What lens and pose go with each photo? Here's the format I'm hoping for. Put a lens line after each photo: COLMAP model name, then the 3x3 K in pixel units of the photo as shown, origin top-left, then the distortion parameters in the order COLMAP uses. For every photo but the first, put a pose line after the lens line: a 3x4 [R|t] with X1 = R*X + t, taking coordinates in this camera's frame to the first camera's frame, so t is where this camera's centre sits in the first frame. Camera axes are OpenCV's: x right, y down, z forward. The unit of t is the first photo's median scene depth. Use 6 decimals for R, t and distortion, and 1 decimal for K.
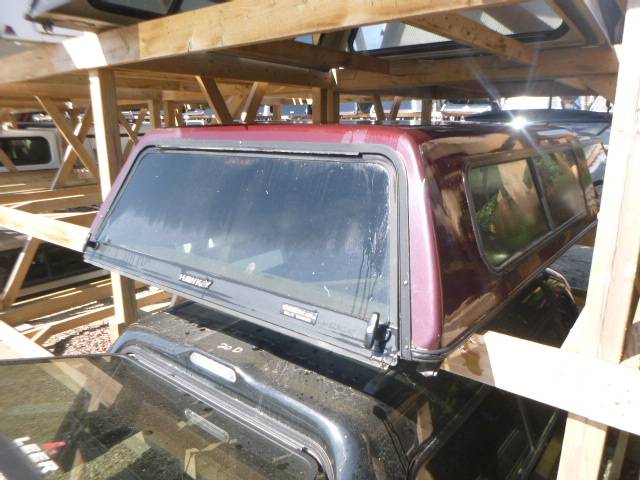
lens RADIAL K [[477.7, 0, 320.0], [0, 477.7, 240.0], [0, 0, 1]] dist [-0.048444, 0.002558]
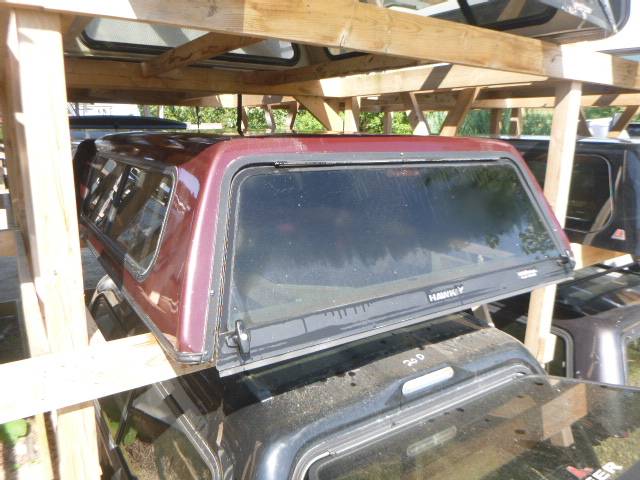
lens RADIAL K [[477.7, 0, 320.0], [0, 477.7, 240.0], [0, 0, 1]] dist [-0.048444, 0.002558]
pose [[0.312845, -0.202453, 0.927977, -1.138321], [0.210578, 0.967488, 0.140082, -0.198999], [-0.926167, 0.151587, 0.345306, 0.811990]]
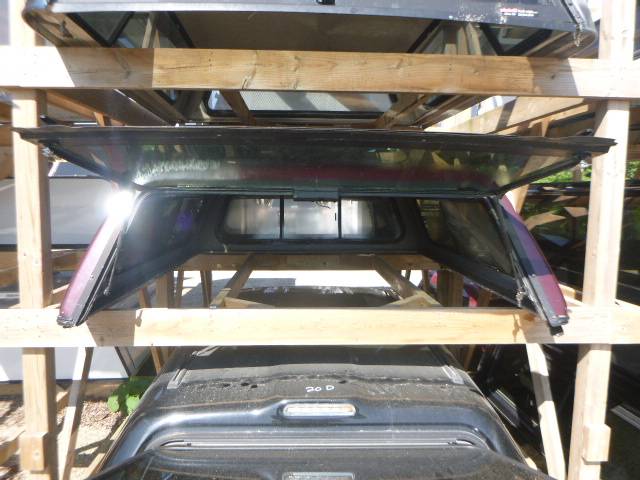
lens RADIAL K [[477.7, 0, 320.0], [0, 477.7, 240.0], [0, 0, 1]] dist [-0.048444, 0.002558]
pose [[0.760393, -0.049161, 0.647600, -0.813610], [0.142154, 0.985551, -0.092098, 0.017737], [-0.633715, 0.162089, 0.756395, 0.219117]]
